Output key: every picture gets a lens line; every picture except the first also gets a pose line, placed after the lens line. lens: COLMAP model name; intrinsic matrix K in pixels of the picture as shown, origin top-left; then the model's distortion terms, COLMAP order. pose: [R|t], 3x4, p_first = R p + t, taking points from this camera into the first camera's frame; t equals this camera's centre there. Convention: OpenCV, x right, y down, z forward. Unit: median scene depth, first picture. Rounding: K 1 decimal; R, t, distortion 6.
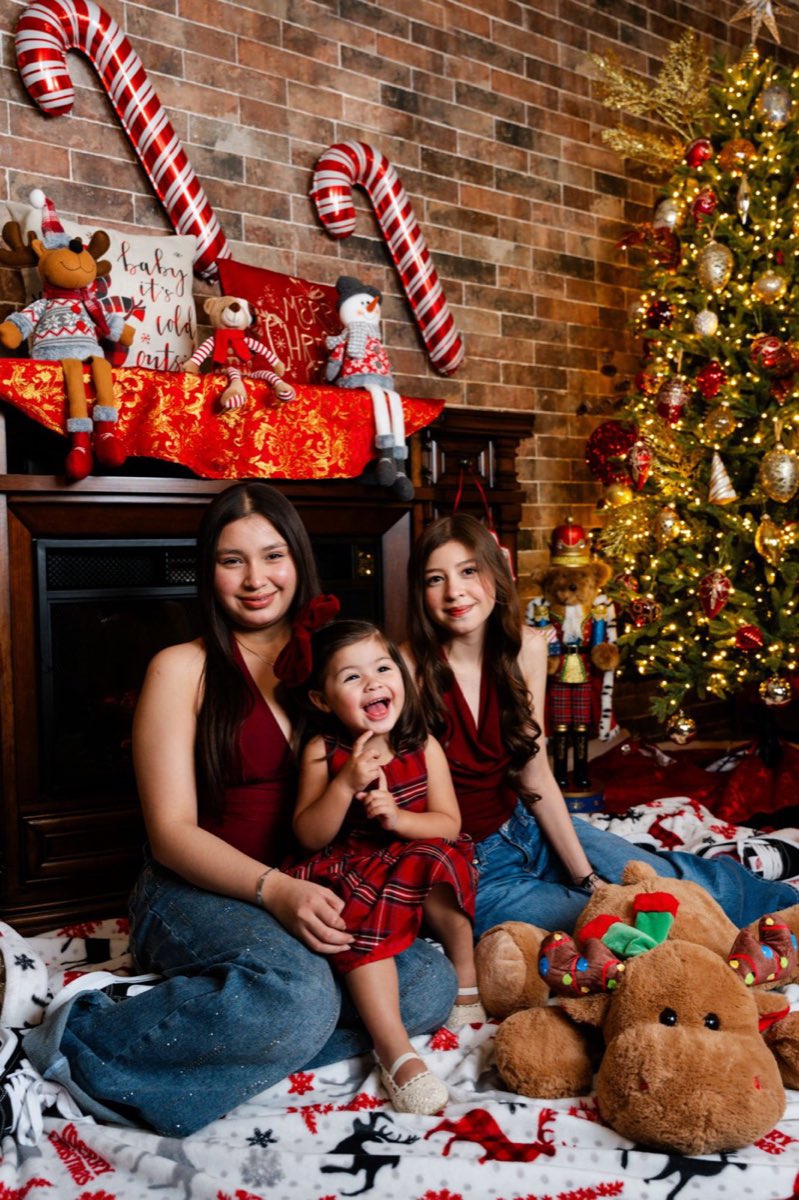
lens RADIAL K [[1047.8, 0, 398.3], [0, 1047.8, 604.1], [0, 0, 1]] dist [-0.004870, 0.000763]
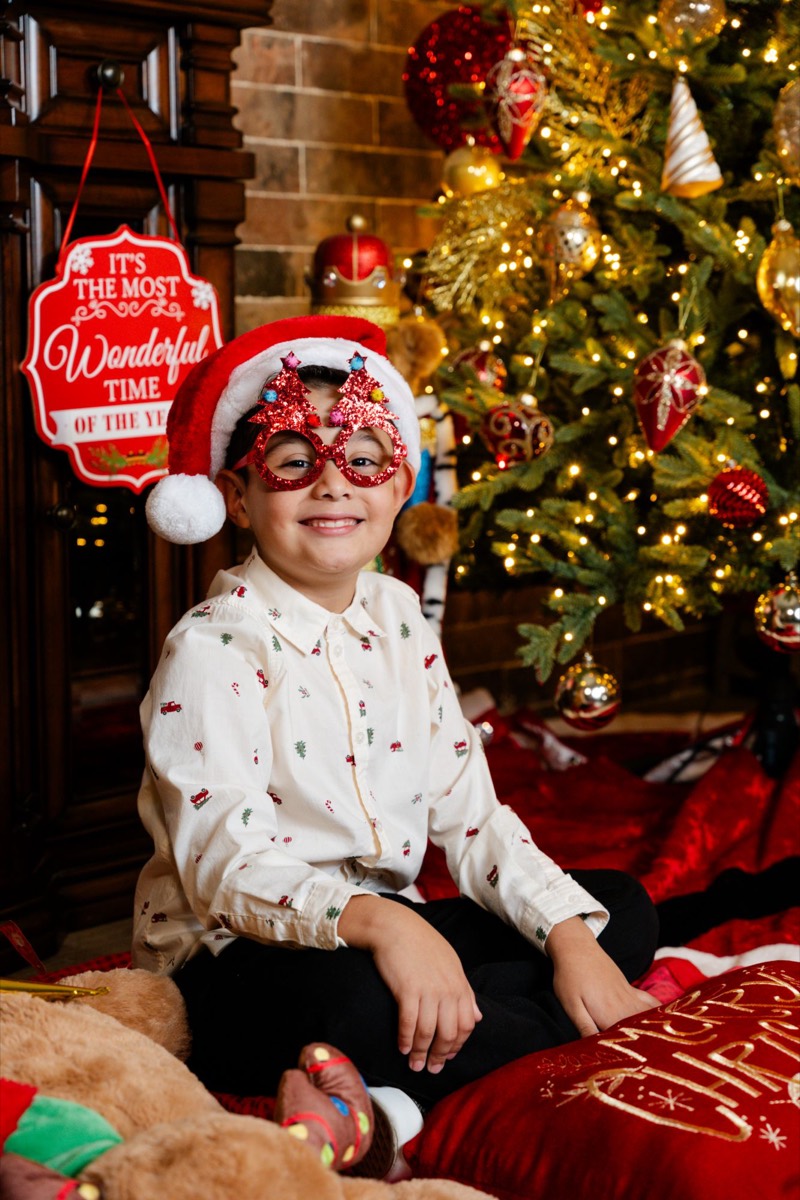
lens RADIAL K [[2037.9, 0, 422.9], [0, 2037.9, 599.5], [0, 0, 1]] dist [0.052172, -0.051074]
pose [[0.987163, 0.004367, 0.159656, 0.056894], [-0.017317, 0.996659, 0.079812, 0.008595], [-0.158774, -0.081553, 0.983941, 0.142382]]
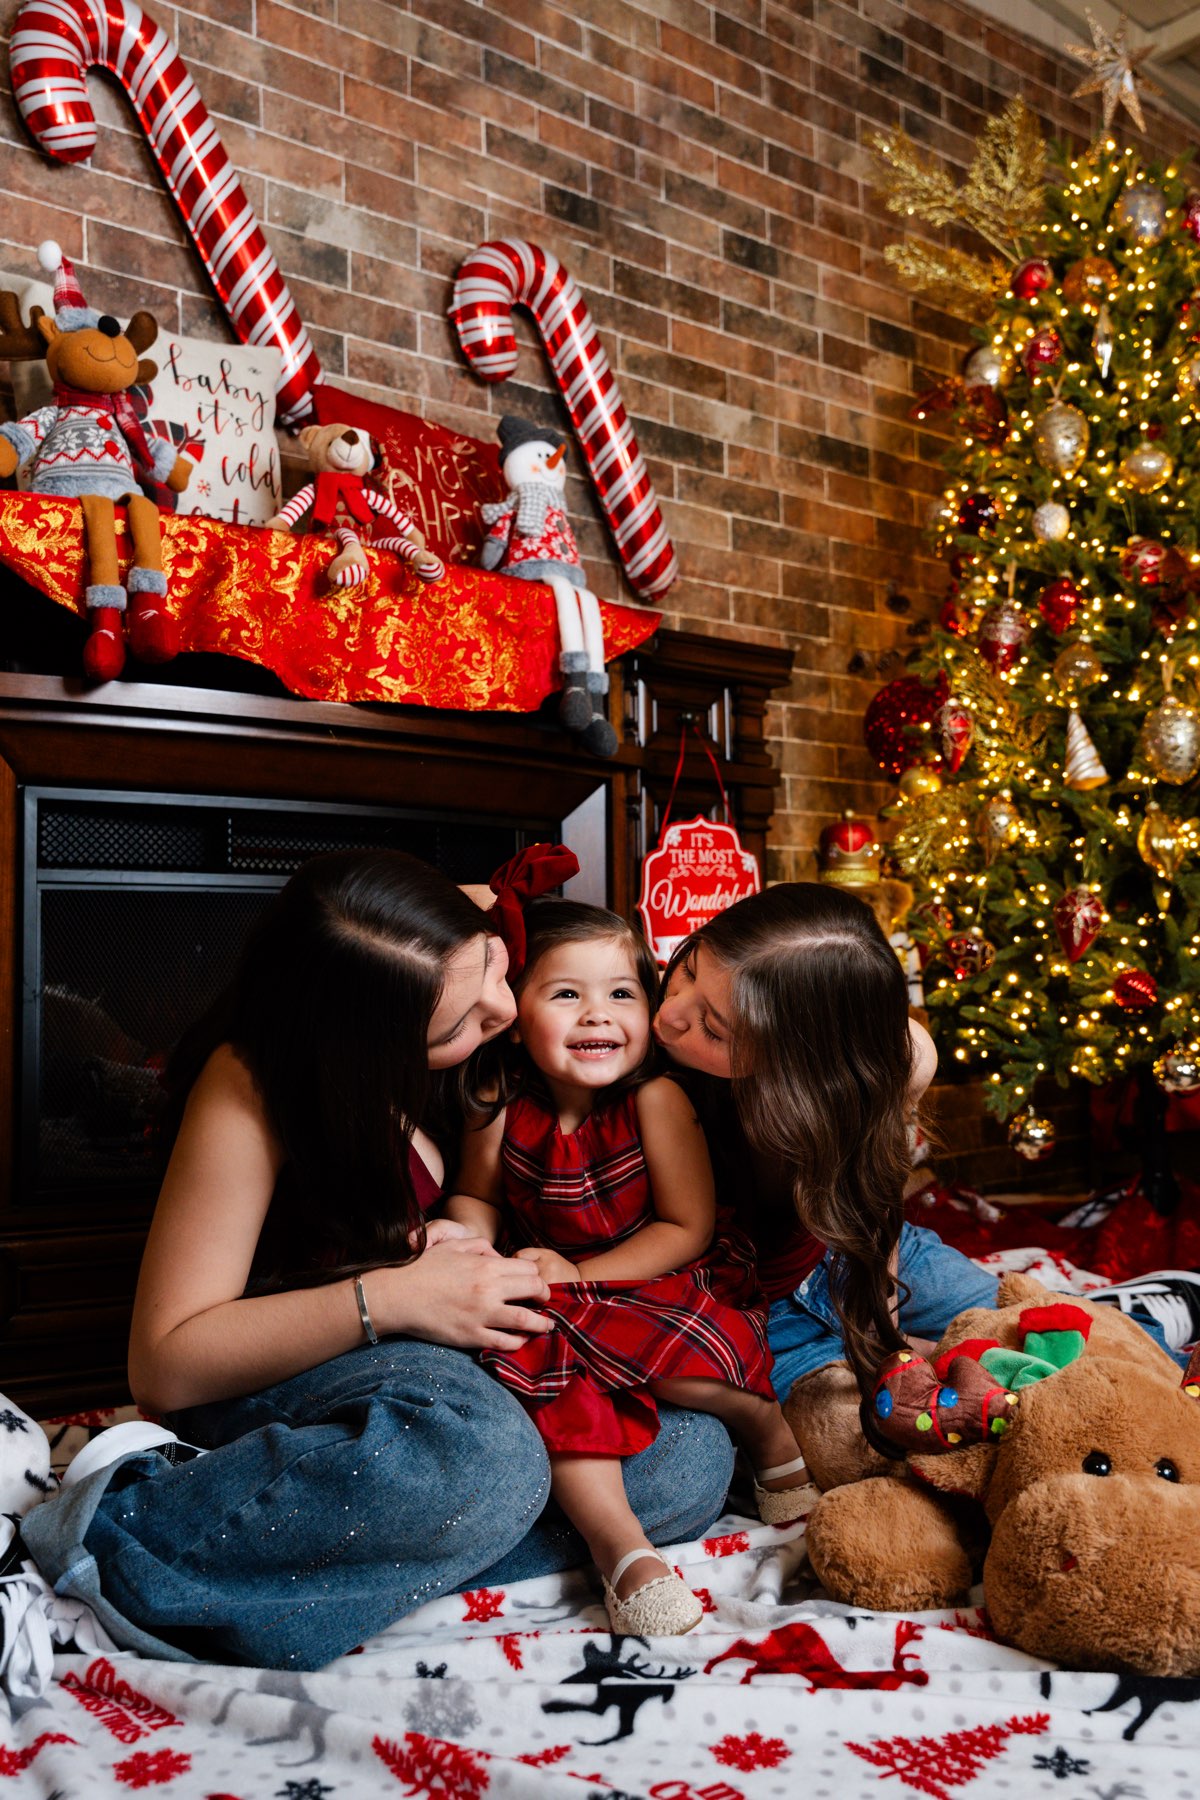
lens RADIAL K [[1659.7, 0, 604.5], [0, 1659.7, 902.7], [0, 0, 1]] dist [-0.005199, 0.007343]
pose [[0.998419, 0.011694, 0.054978, -0.040755], [-0.006179, 0.995025, -0.099433, 0.076508], [-0.055867, 0.098936, 0.993524, 0.008153]]
